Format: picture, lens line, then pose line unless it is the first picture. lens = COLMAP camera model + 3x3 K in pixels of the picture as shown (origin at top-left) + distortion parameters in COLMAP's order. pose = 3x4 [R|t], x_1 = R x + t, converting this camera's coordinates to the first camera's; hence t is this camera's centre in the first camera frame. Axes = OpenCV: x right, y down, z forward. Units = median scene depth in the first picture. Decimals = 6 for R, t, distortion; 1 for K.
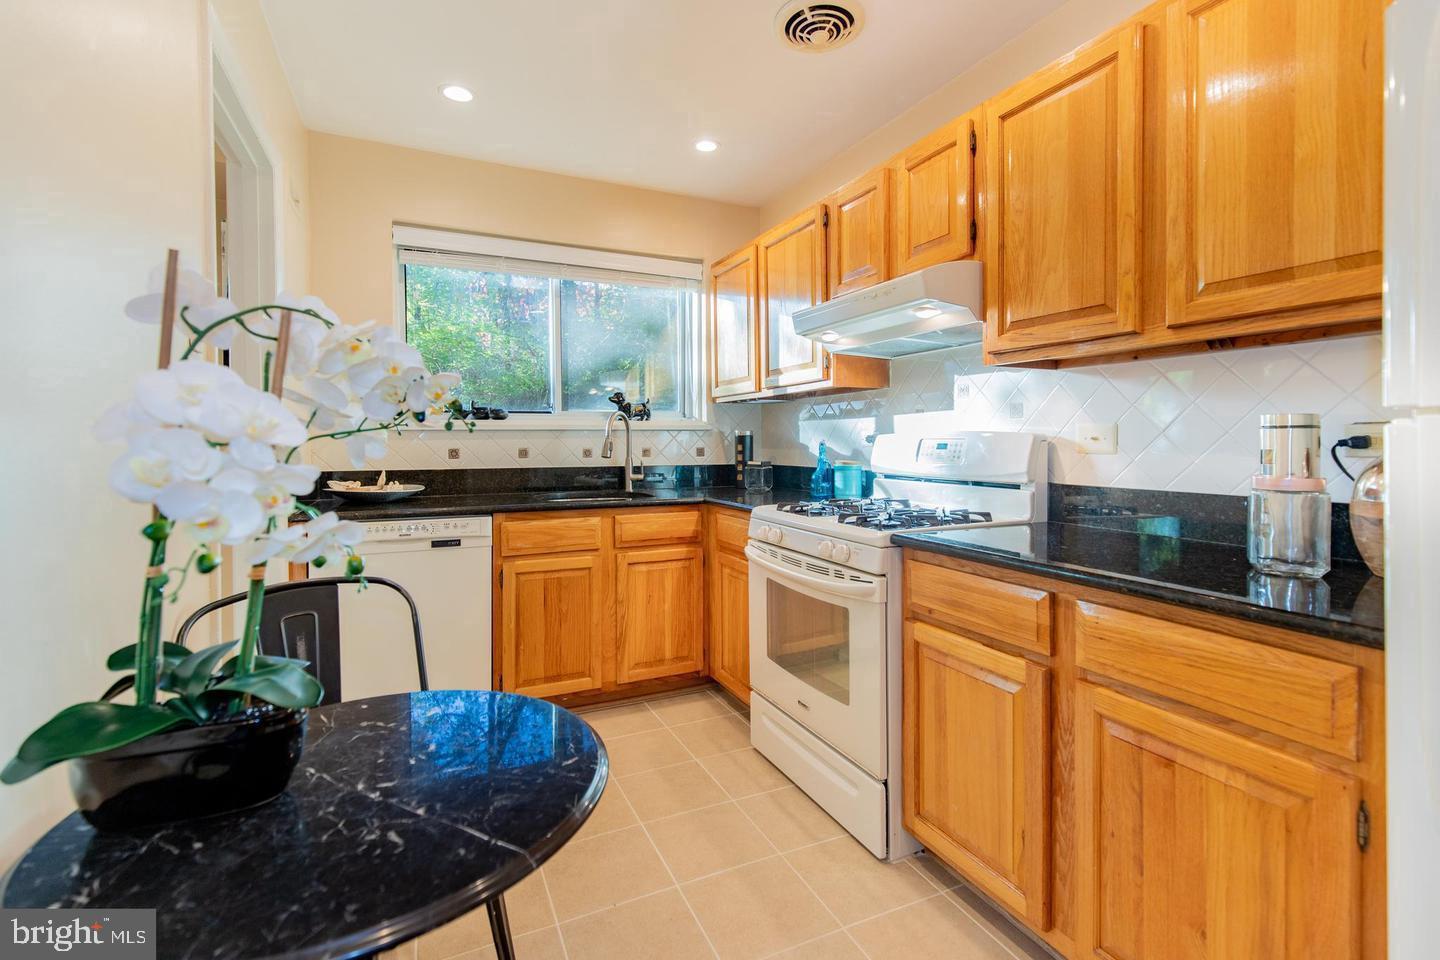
lens RADIAL K [[637.2, 0, 721.2], [0, 637.2, 445.7], [0, 0, 1]] dist [0.000043, -0.000168]
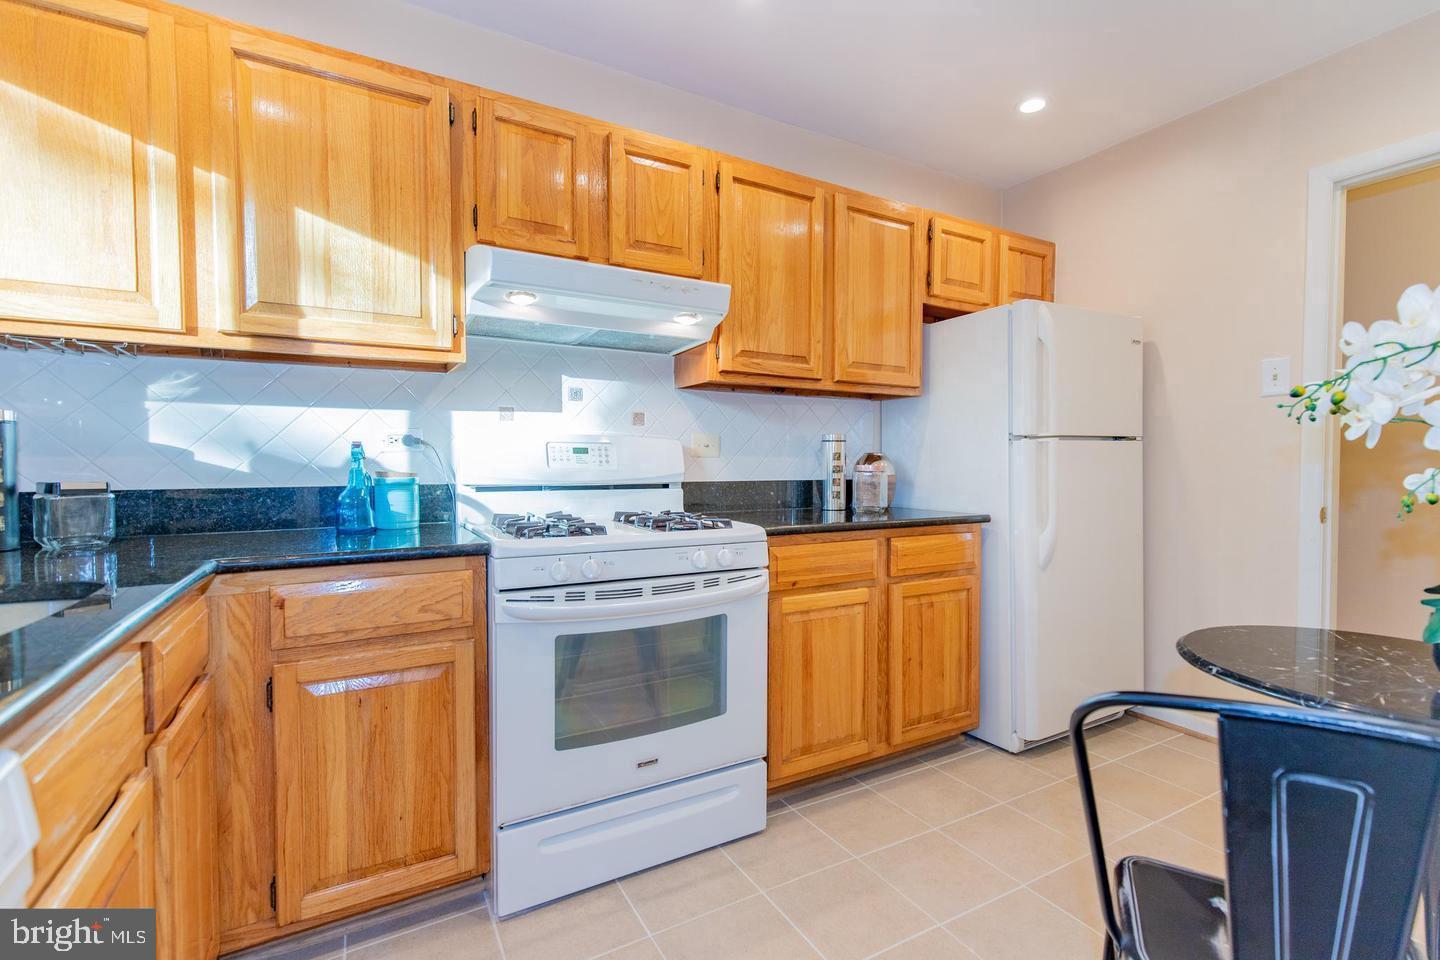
lens RADIAL K [[653.0, 0, 720.0], [0, 653.0, 480.0], [0, 0, 1]] dist [0.001646, 0.000112]
pose [[-0.061977, -0.021229, 0.997852, -0.754179], [0.007669, 0.999734, 0.021746, 0.029862], [-0.998048, 0.009000, -0.061798, 1.026478]]
